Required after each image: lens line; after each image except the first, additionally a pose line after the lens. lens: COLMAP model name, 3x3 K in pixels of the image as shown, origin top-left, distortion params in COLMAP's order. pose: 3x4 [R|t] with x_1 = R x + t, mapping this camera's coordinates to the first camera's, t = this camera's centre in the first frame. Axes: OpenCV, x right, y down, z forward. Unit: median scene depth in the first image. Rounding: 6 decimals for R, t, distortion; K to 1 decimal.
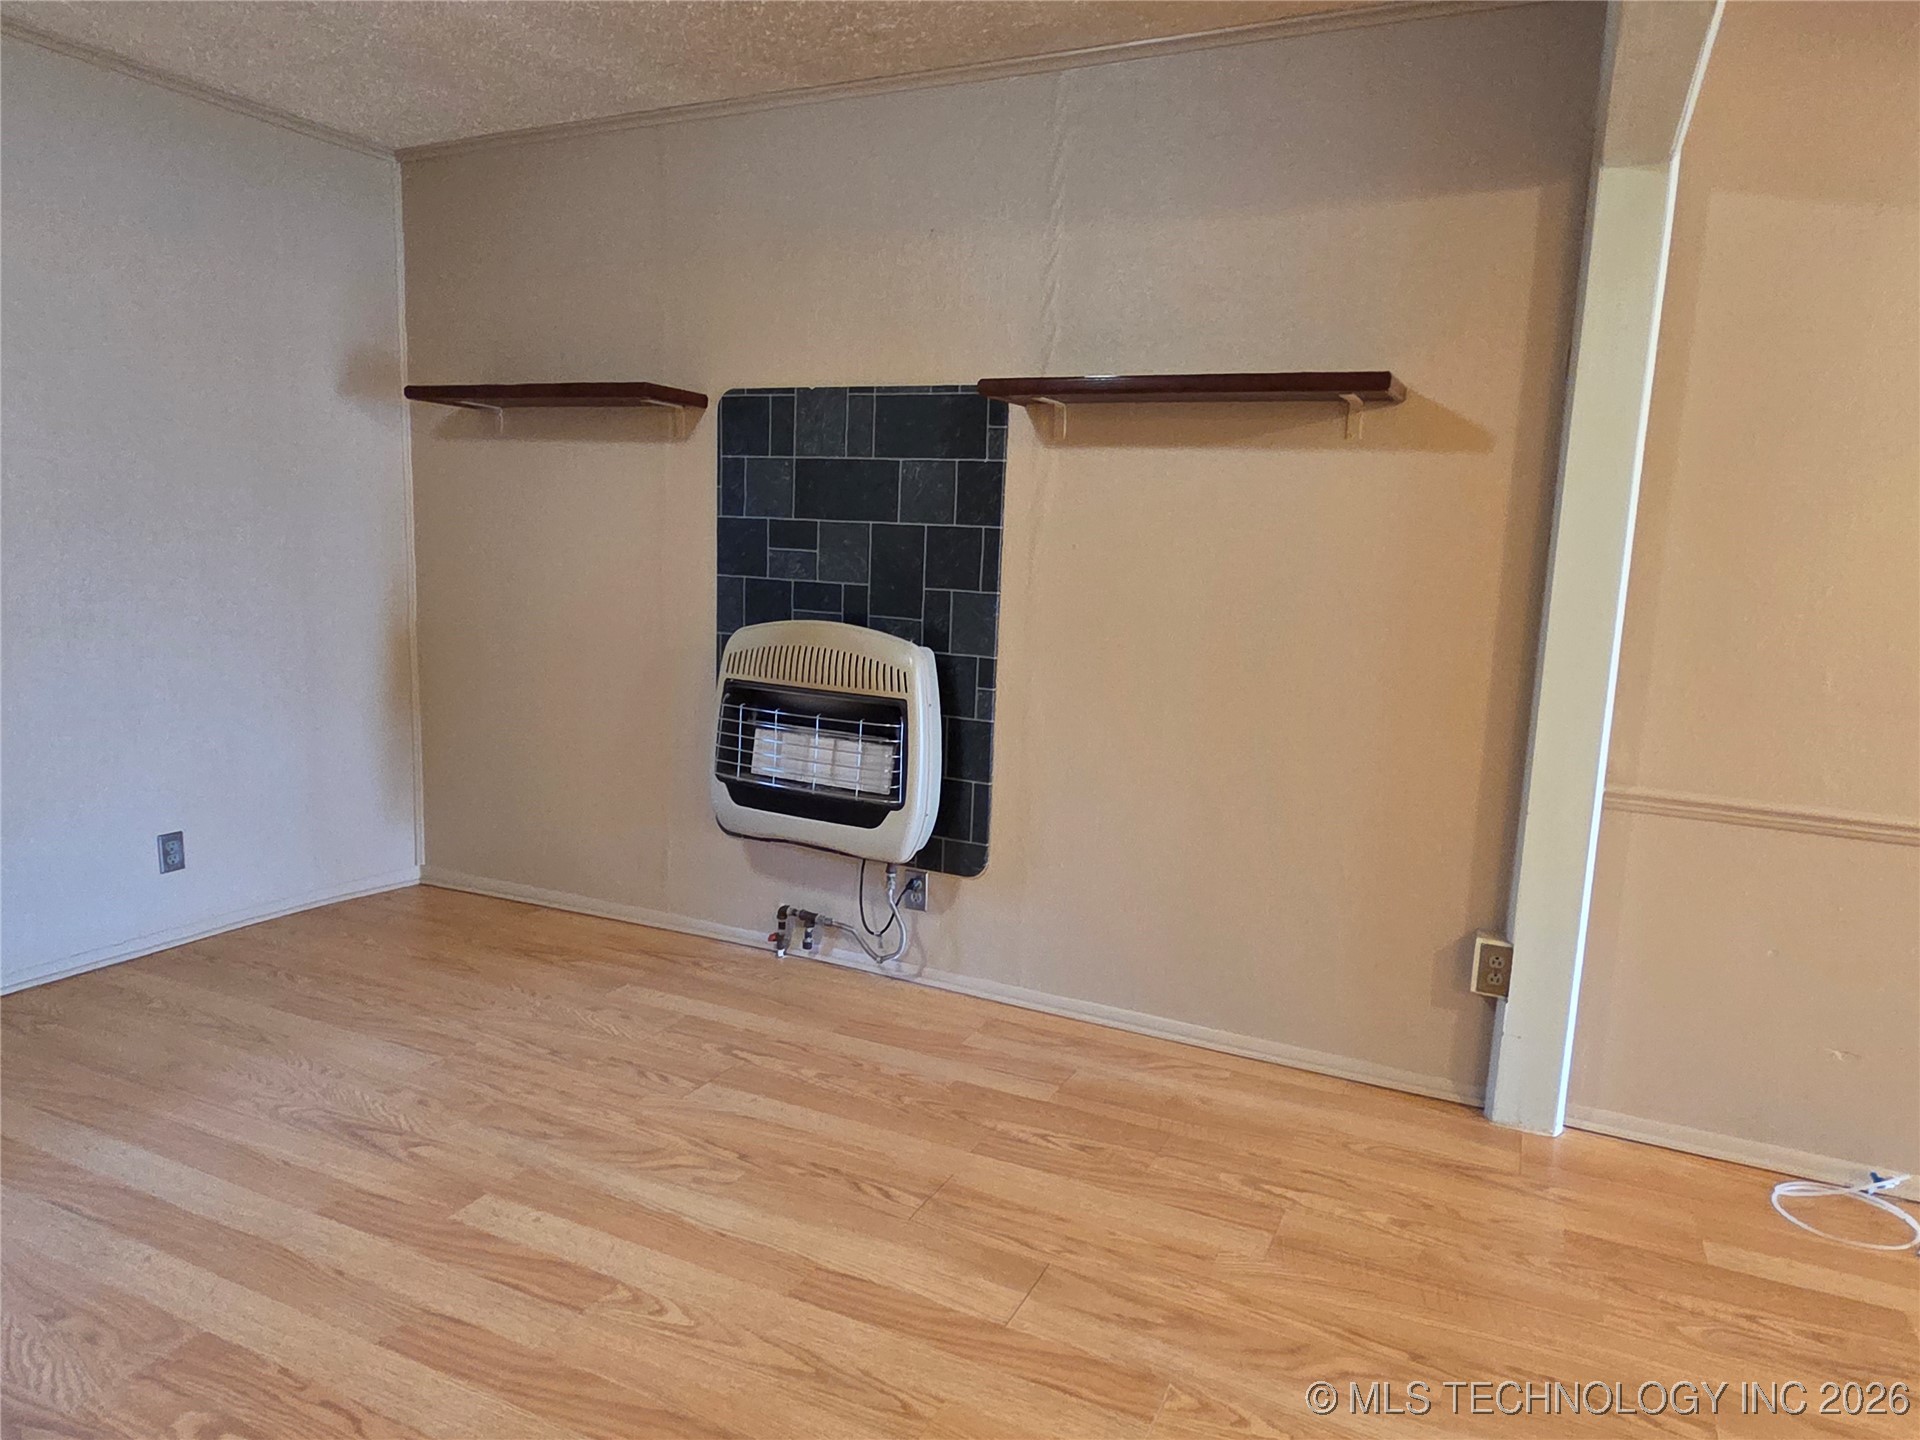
lens RADIAL K [[1231.1, 0, 964.6], [0, 1231.1, 709.8], [0, 0, 1]] dist [0.001305, 0.002818]
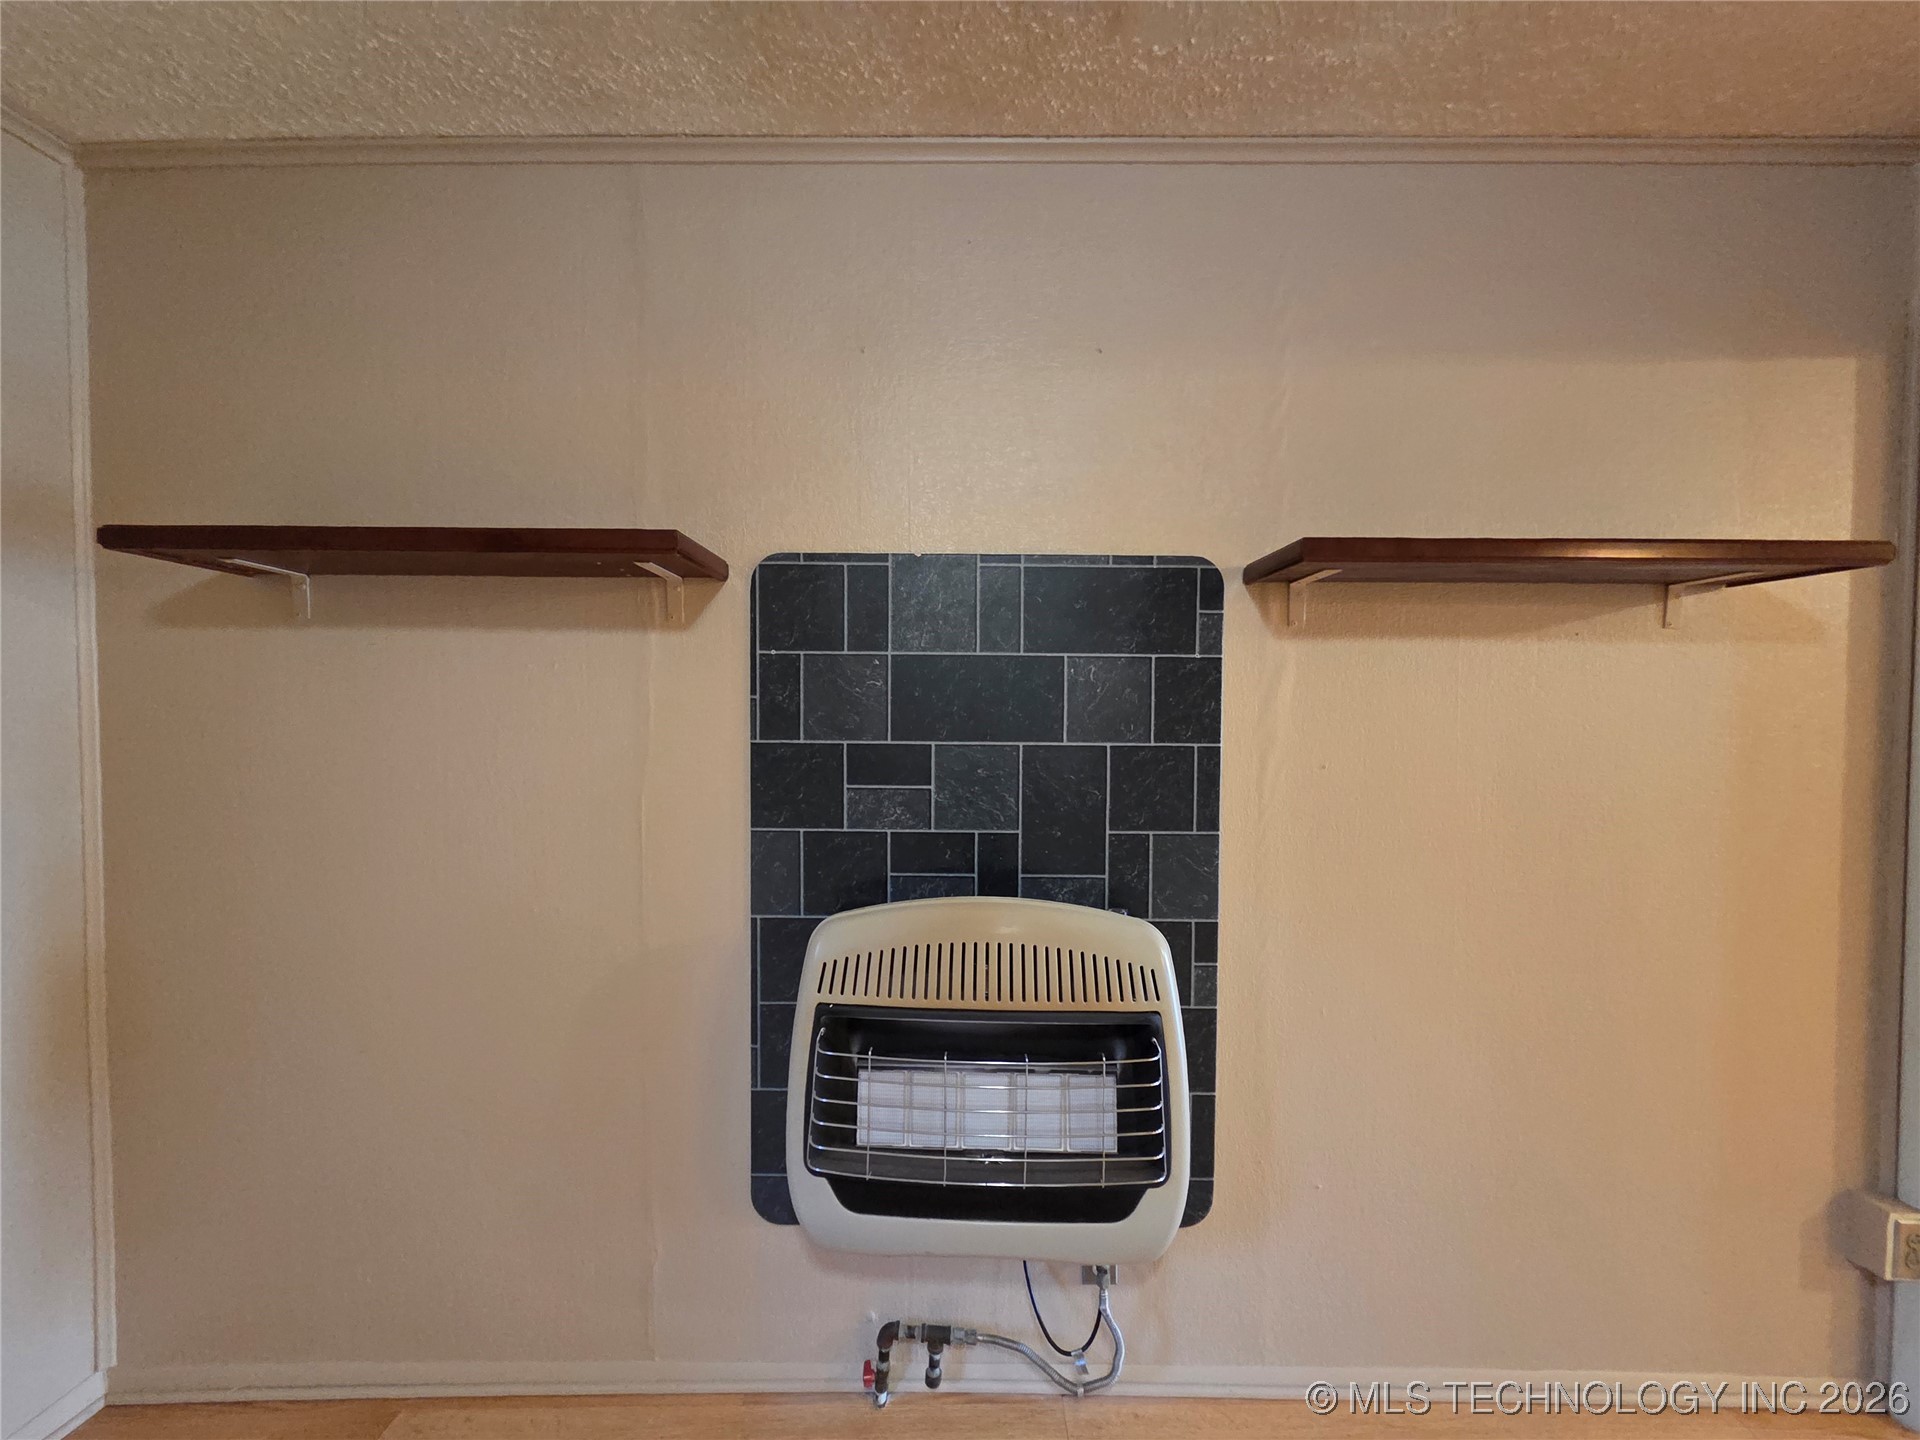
lens RADIAL K [[794.3, 0, 963.5], [0, 794.3, 725.9], [0, 0, 1]] dist [-0.000623, -0.000063]
pose [[0.897996, -0.042146, 0.437981, -0.297721], [0.091367, 0.991566, -0.091914, -0.120713], [-0.430413, 0.122556, 0.894273, 0.593750]]
